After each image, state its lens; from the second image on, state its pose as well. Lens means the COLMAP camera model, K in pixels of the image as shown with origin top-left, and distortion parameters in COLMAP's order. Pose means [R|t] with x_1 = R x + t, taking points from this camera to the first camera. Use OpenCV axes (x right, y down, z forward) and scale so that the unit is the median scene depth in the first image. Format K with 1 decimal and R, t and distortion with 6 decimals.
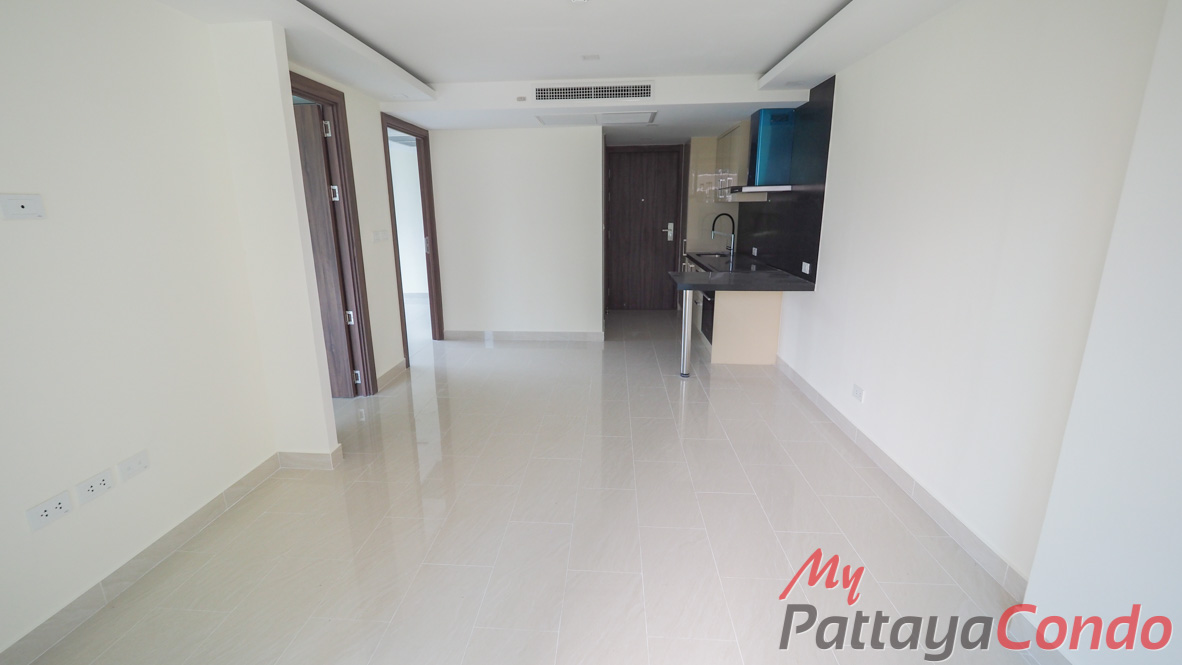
lens RADIAL K [[507.2, 0, 577.8], [0, 507.2, 329.7], [0, 0, 1]] dist [-0.000418, -0.000727]
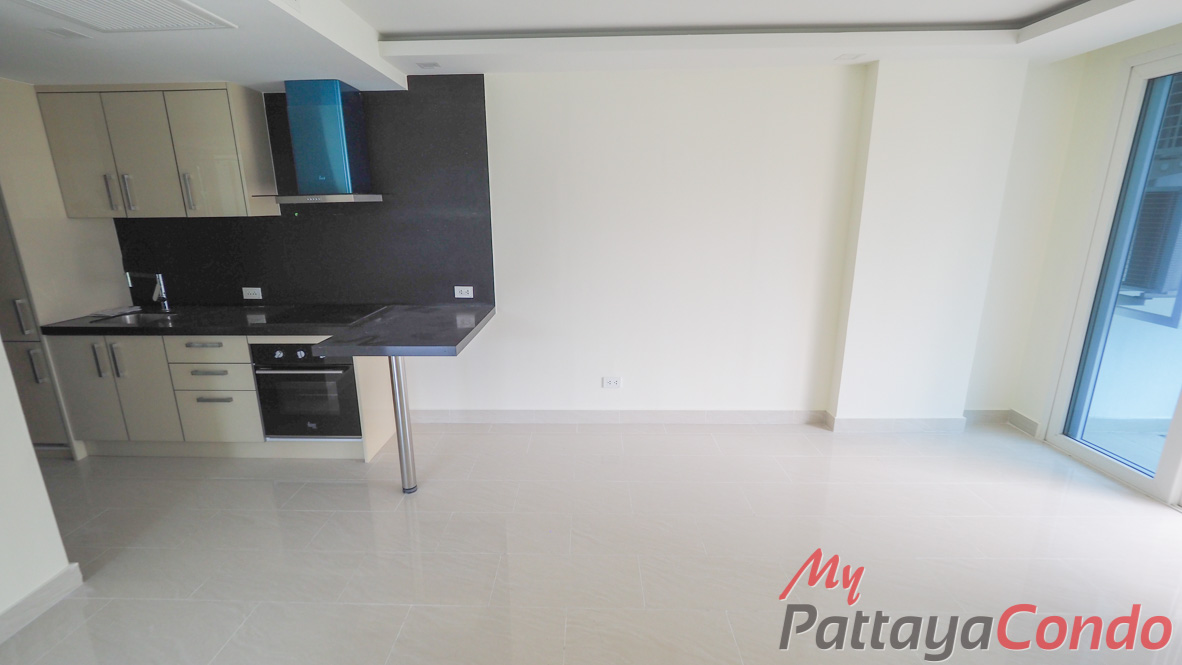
lens RADIAL K [[507.2, 0, 577.8], [0, 507.2, 329.7], [0, 0, 1]] dist [-0.000418, -0.000727]
pose [[-0.043822, -0.229014, 0.972436, -0.242376], [0.244626, 0.941280, 0.232700, -0.125674], [-0.968627, 0.248080, 0.014774, 0.476042]]
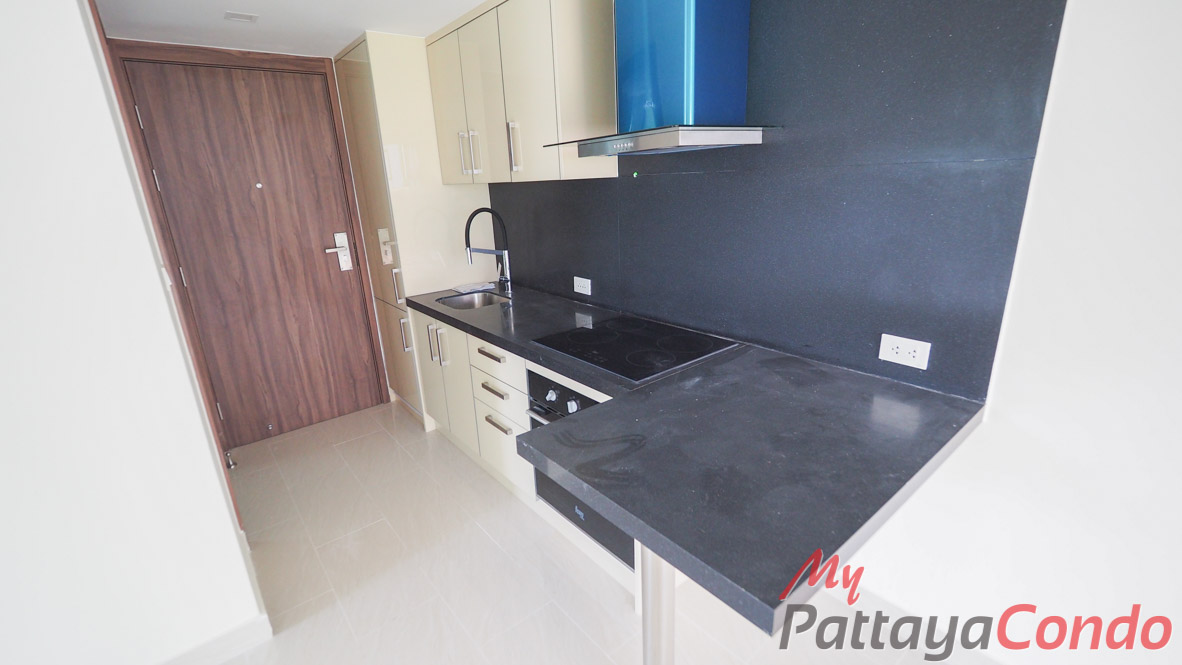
lens RADIAL K [[507.2, 0, 577.8], [0, 507.2, 329.7], [0, 0, 1]] dist [-0.000418, -0.000727]
pose [[0.734203, -0.219824, 0.642357, 0.025145], [0.198284, 0.974310, 0.106787, -0.130542], [-0.649329, 0.048966, 0.758929, 0.510291]]
